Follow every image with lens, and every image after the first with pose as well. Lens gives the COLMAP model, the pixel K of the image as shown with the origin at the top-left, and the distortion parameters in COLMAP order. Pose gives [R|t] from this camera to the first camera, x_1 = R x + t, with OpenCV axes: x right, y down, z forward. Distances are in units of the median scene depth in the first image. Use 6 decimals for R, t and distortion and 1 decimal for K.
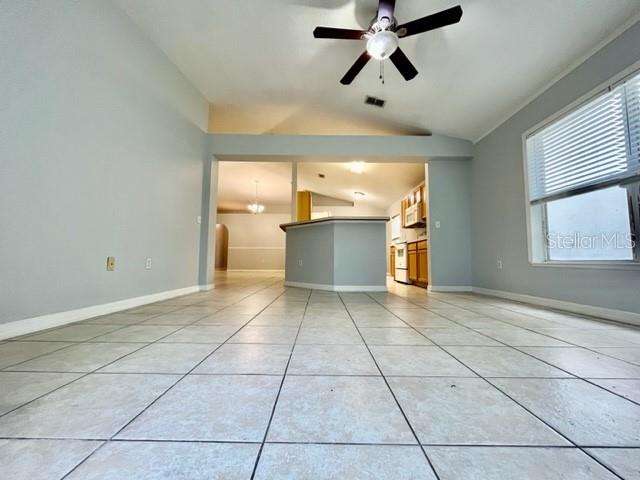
lens RADIAL K [[261.5, 0, 320.0], [0, 261.5, 240.0], [0, 0, 1]] dist [-0.002677, 0.000152]
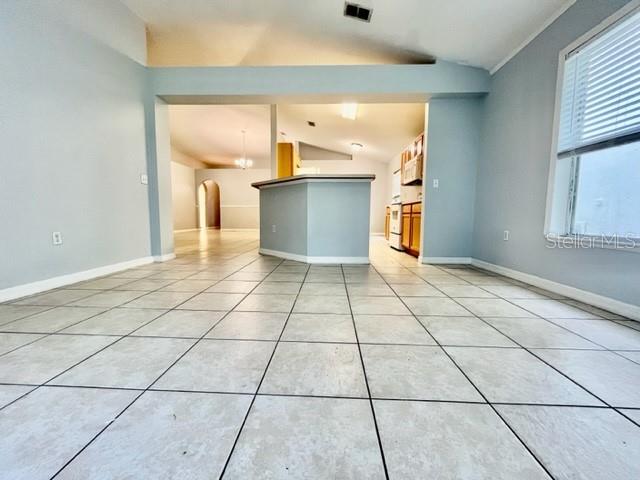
lens RADIAL K [[261.5, 0, 320.0], [0, 261.5, 240.0], [0, 0, 1]] dist [-0.002677, 0.000152]
pose [[0.999317, 0.003358, -0.036804, 0.110673], [0.002964, 0.985374, 0.170378, -0.022656], [0.036838, -0.170371, 0.984691, 0.140692]]
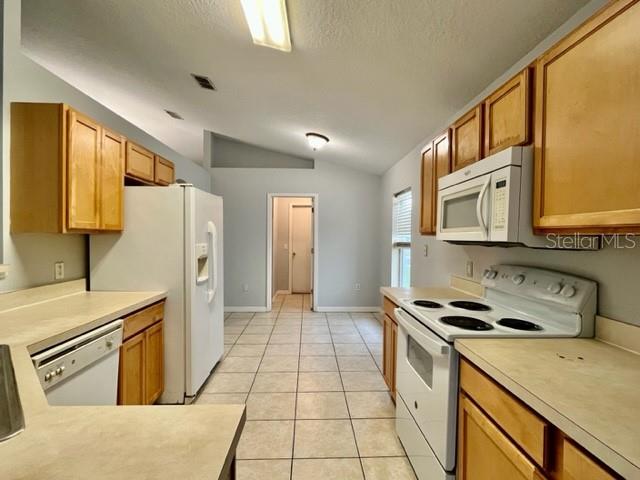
lens RADIAL K [[321.9, 0, 320.0], [0, 321.9, 240.0], [0, 0, 1]] dist [0.000871, 0.000072]
pose [[0.999410, -0.004684, 0.034033, 0.251776], [0.001570, 0.995852, 0.090971, -0.111950], [-0.034318, -0.090864, 0.995272, 0.878806]]
